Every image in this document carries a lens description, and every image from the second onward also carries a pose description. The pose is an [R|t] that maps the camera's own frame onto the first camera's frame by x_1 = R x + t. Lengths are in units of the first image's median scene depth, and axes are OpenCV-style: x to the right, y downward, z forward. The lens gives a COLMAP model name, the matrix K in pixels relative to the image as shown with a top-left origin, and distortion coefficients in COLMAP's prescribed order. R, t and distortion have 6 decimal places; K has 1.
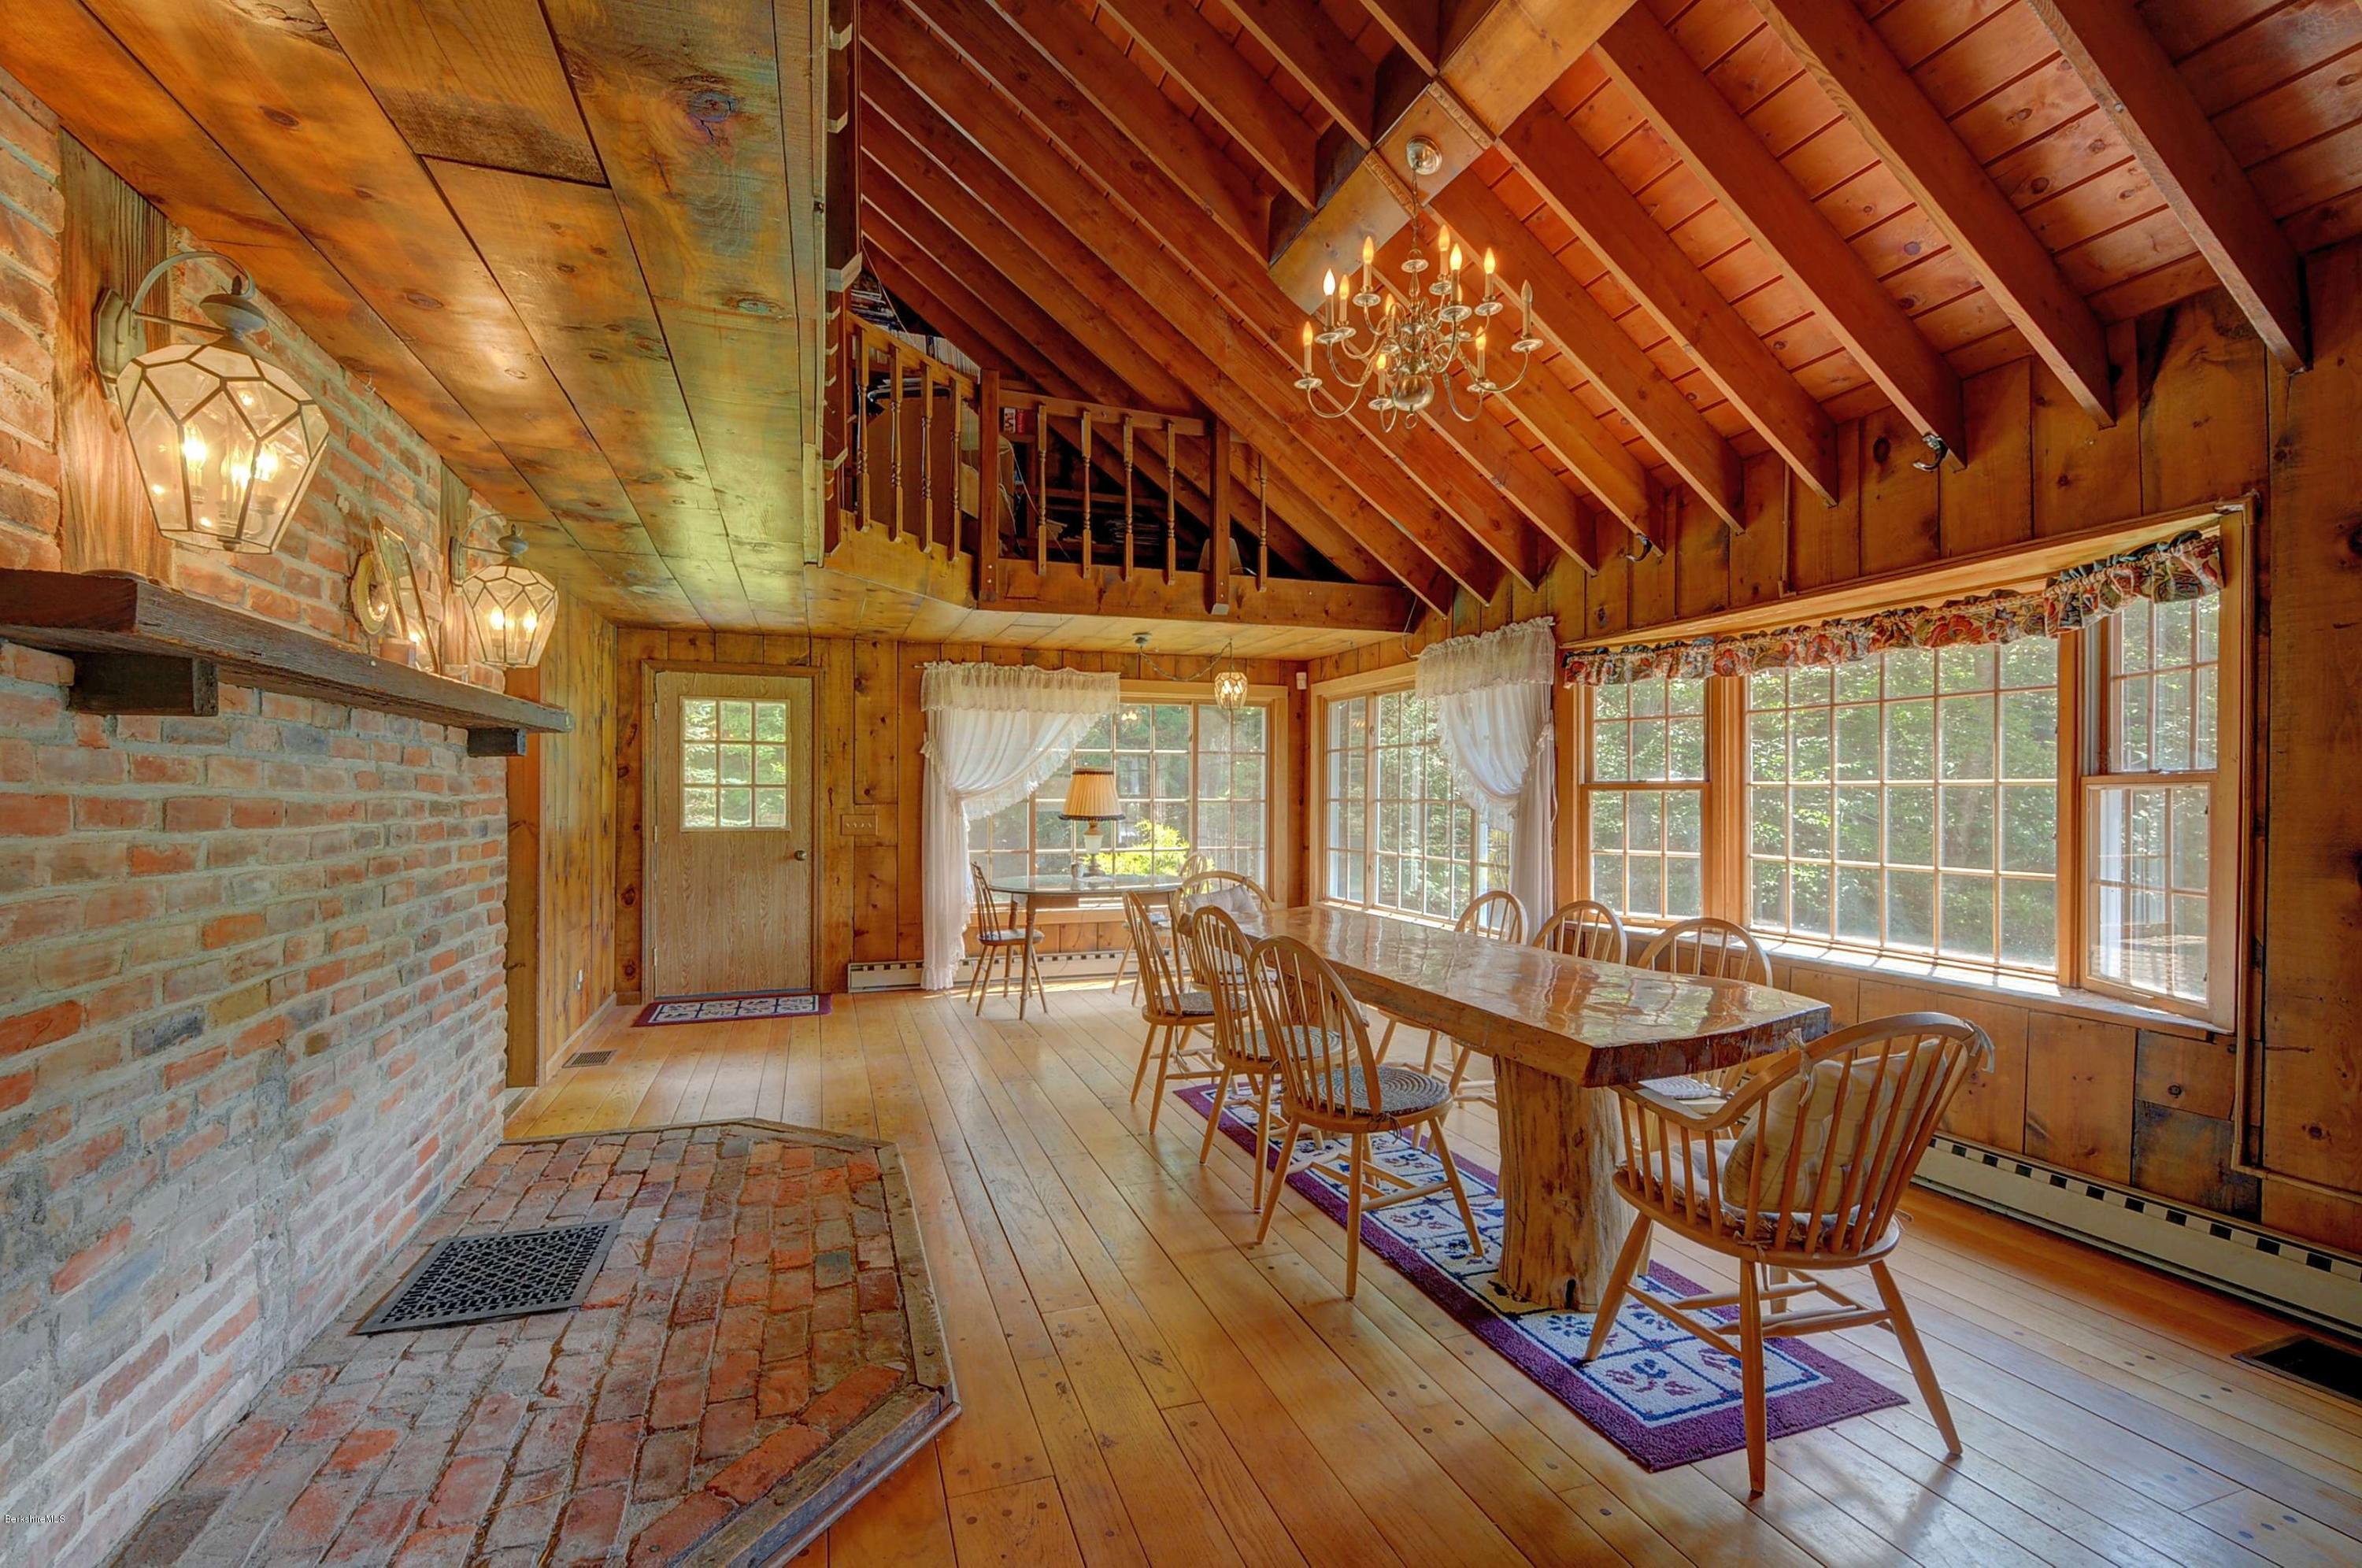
lens RADIAL K [[1047.5, 0, 1166.6], [0, 1047.5, 794.7], [0, 0, 1]] dist [-0.009720, -0.000327]
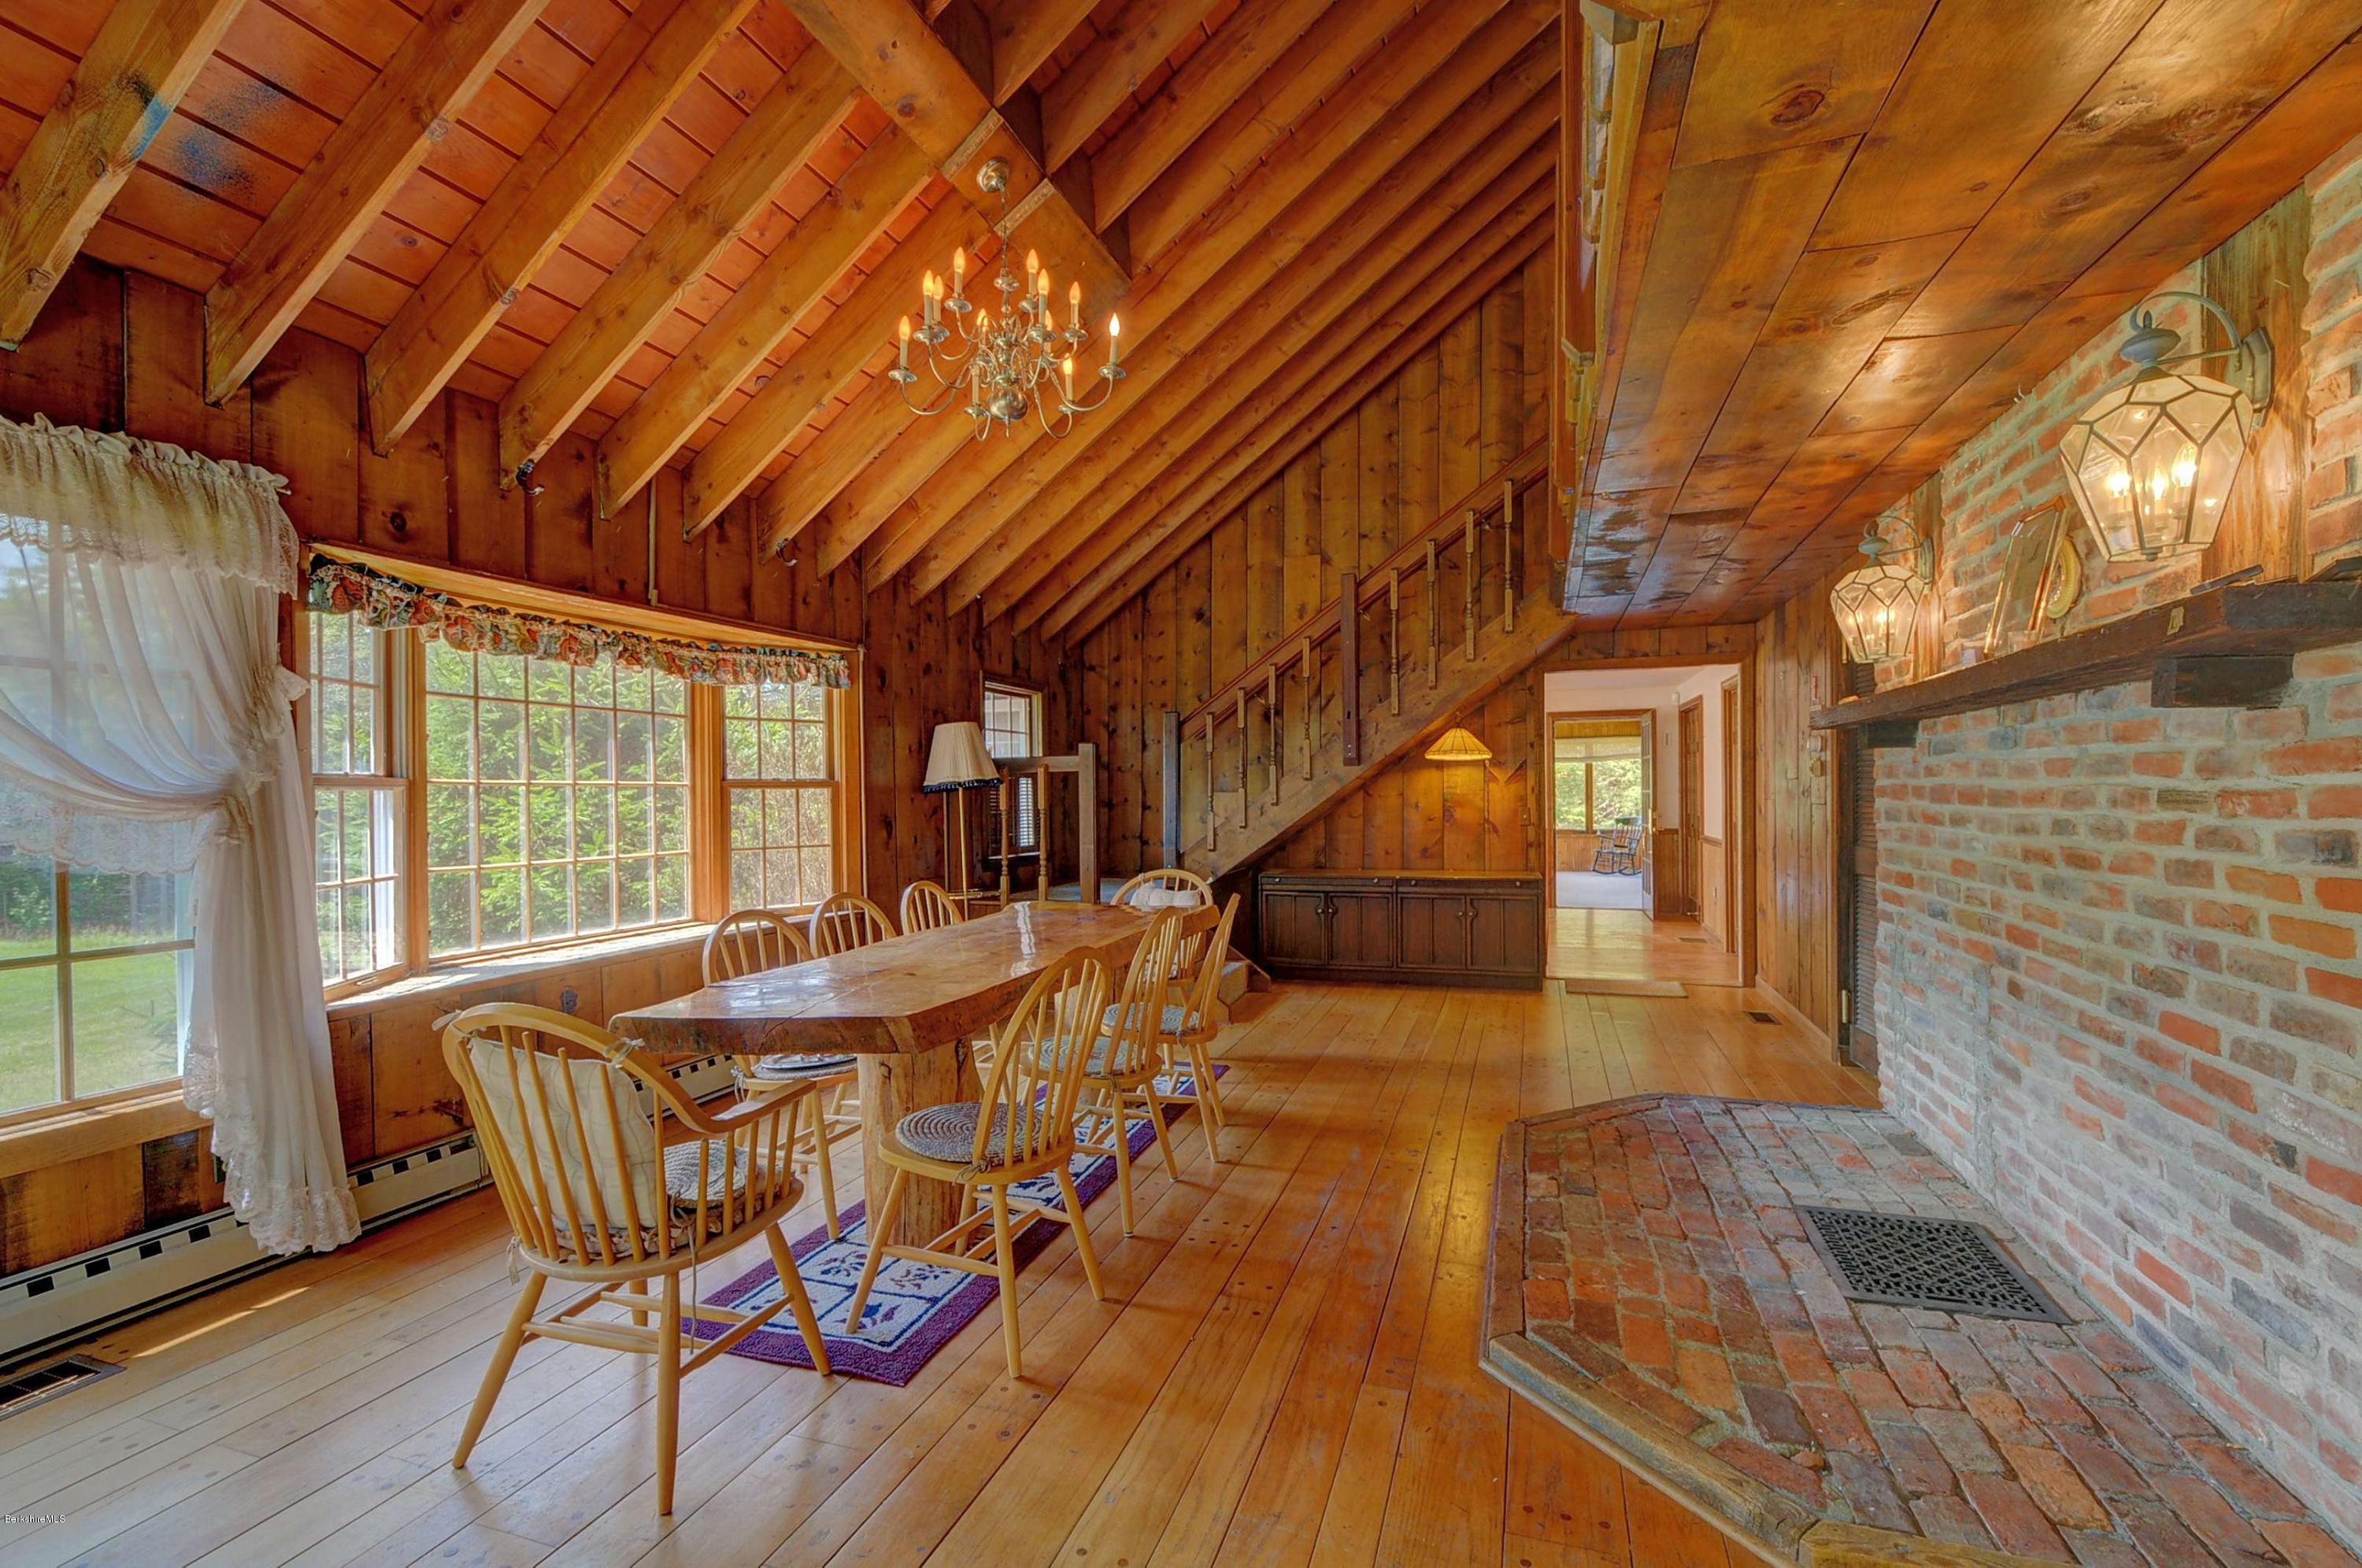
lens RADIAL K [[1047.5, 0, 1175.9], [0, 1047.5, 795.5], [0, 0, 1]] dist [-0.009720, -0.000327]
pose [[-0.794049, 0.004016, 0.607840, -0.645485], [0.006759, 0.999975, 0.002222, 0.005227], [-0.607816, 0.005873, -0.794056, 2.108394]]
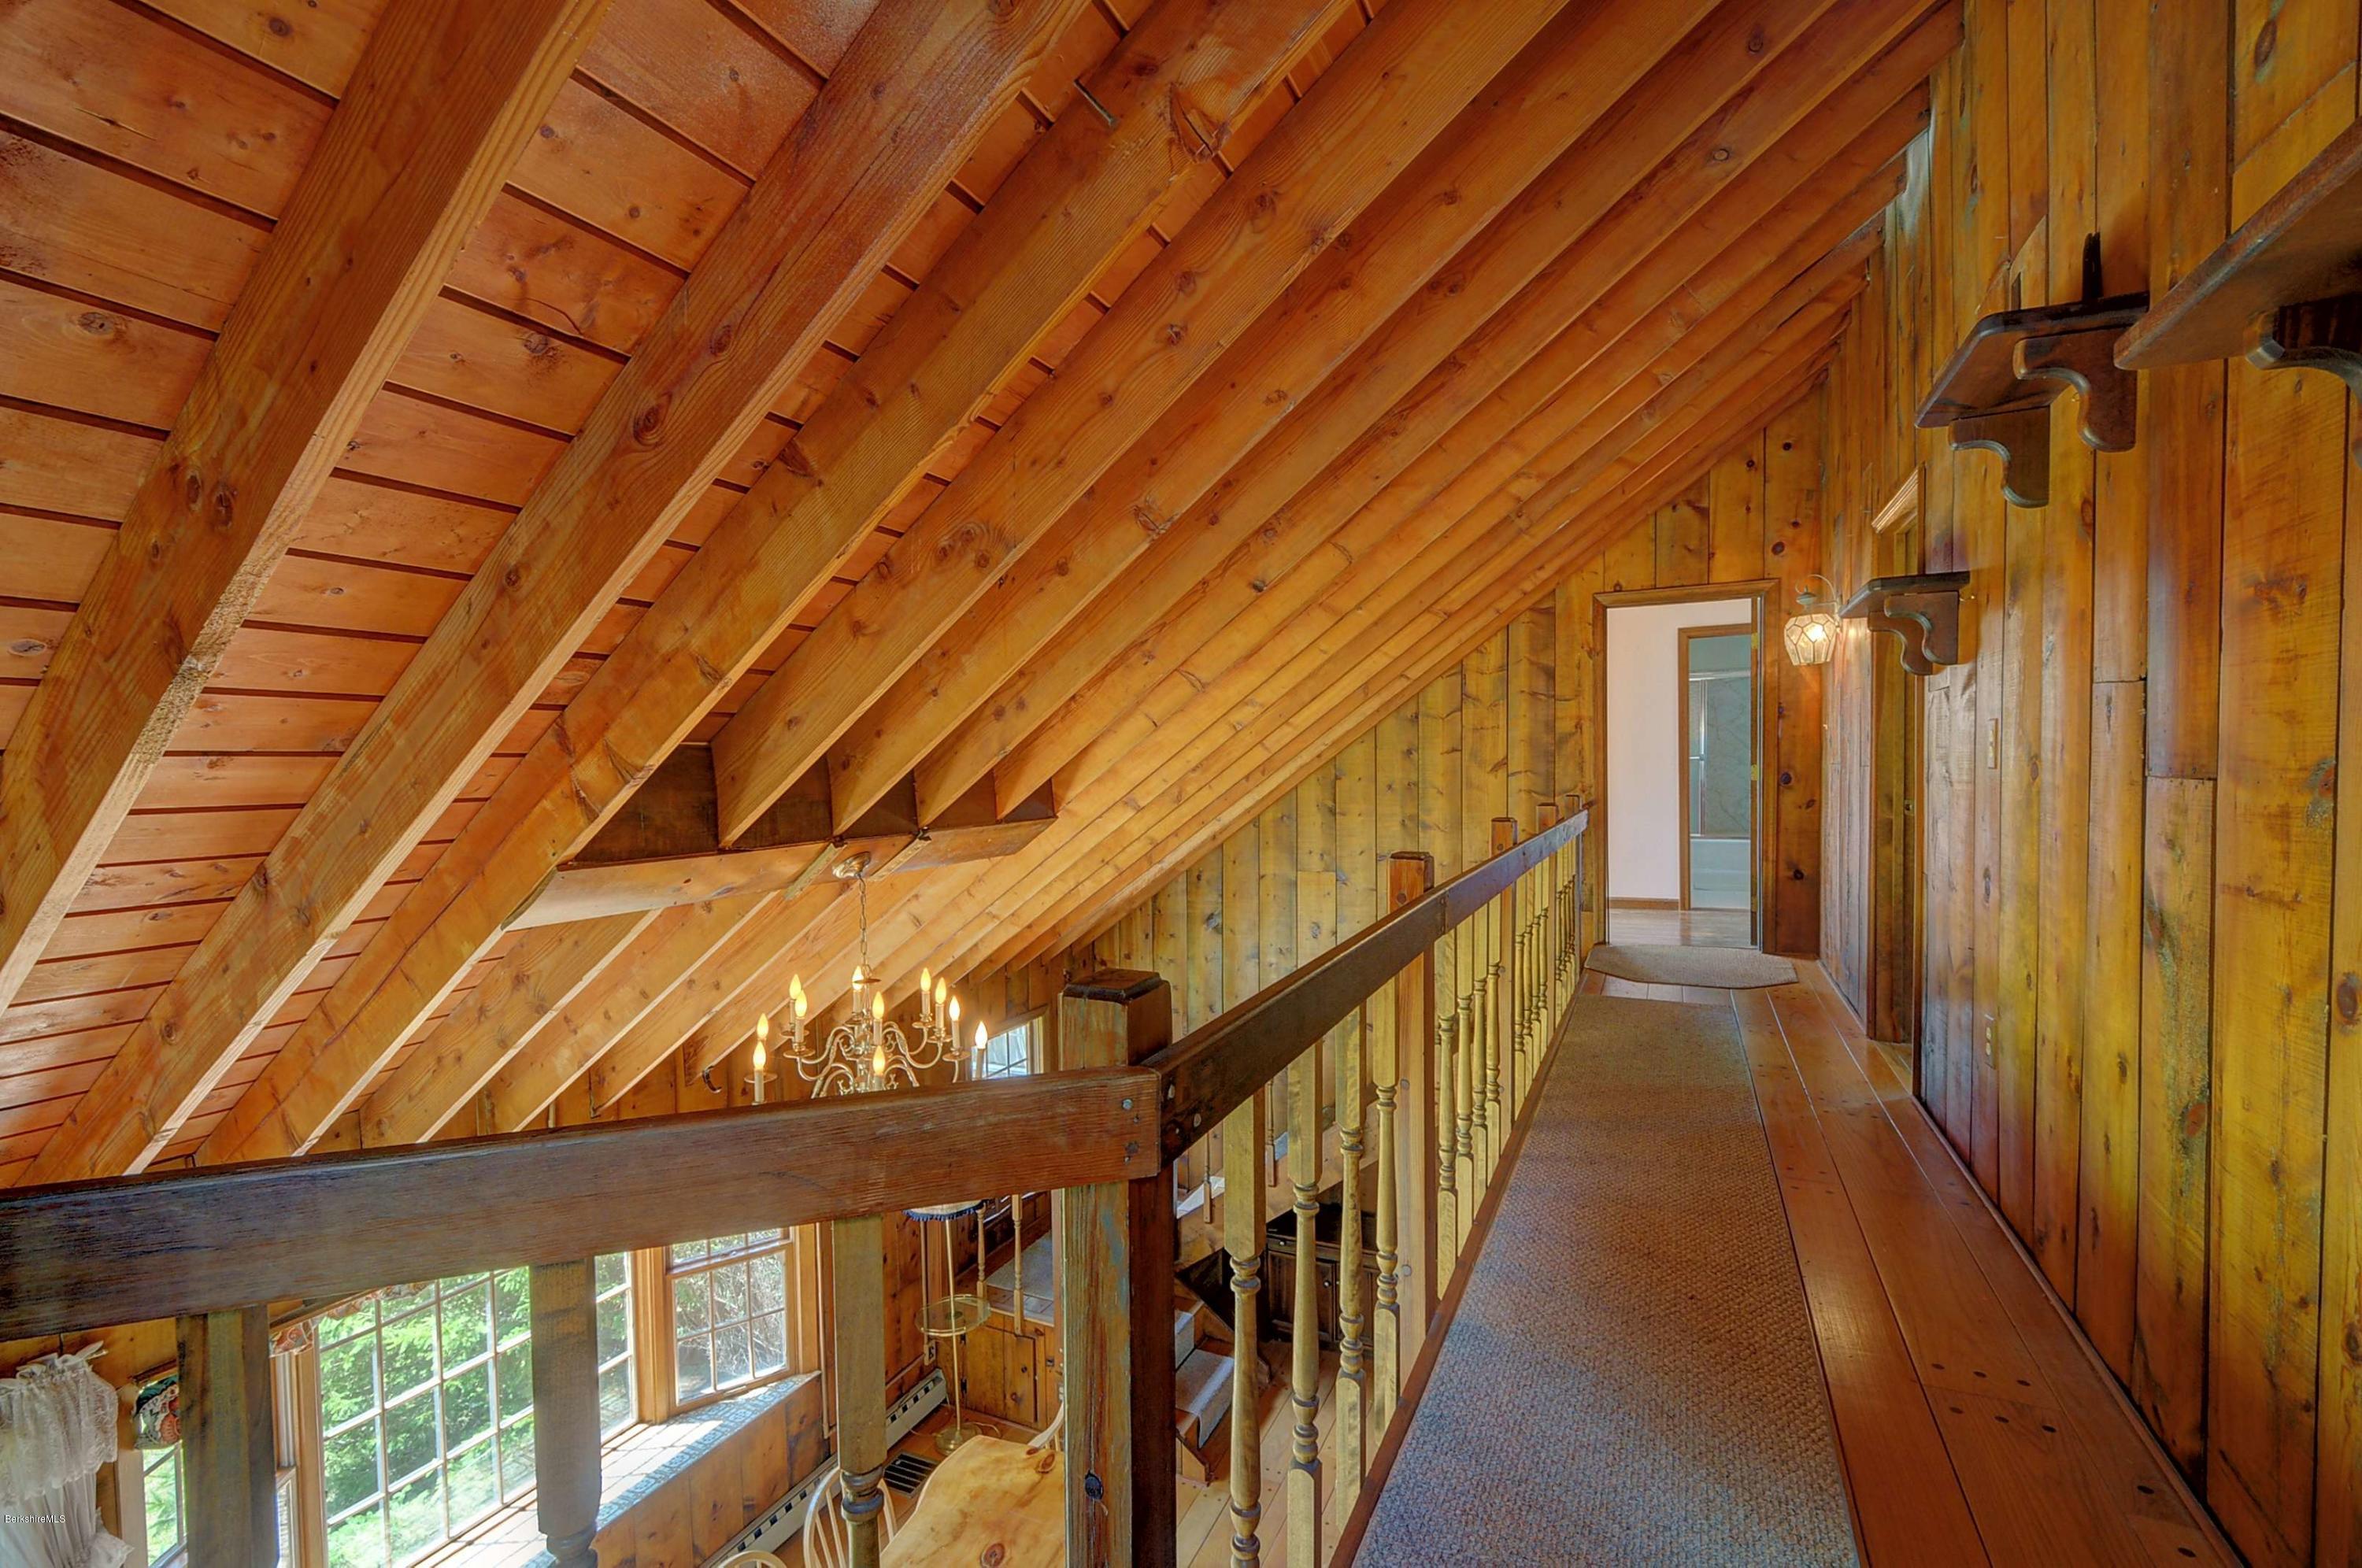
lens RADIAL K [[1047.5, 0, 1186.6], [0, 1047.5, 792.5], [0, 0, 1]] dist [-0.009720, -0.000327]
pose [[-0.727925, -0.011679, 0.685557, -0.766323], [0.010537, 0.999546, 0.028216, -0.858721], [-0.685575, 0.027763, -0.727472, 1.817111]]
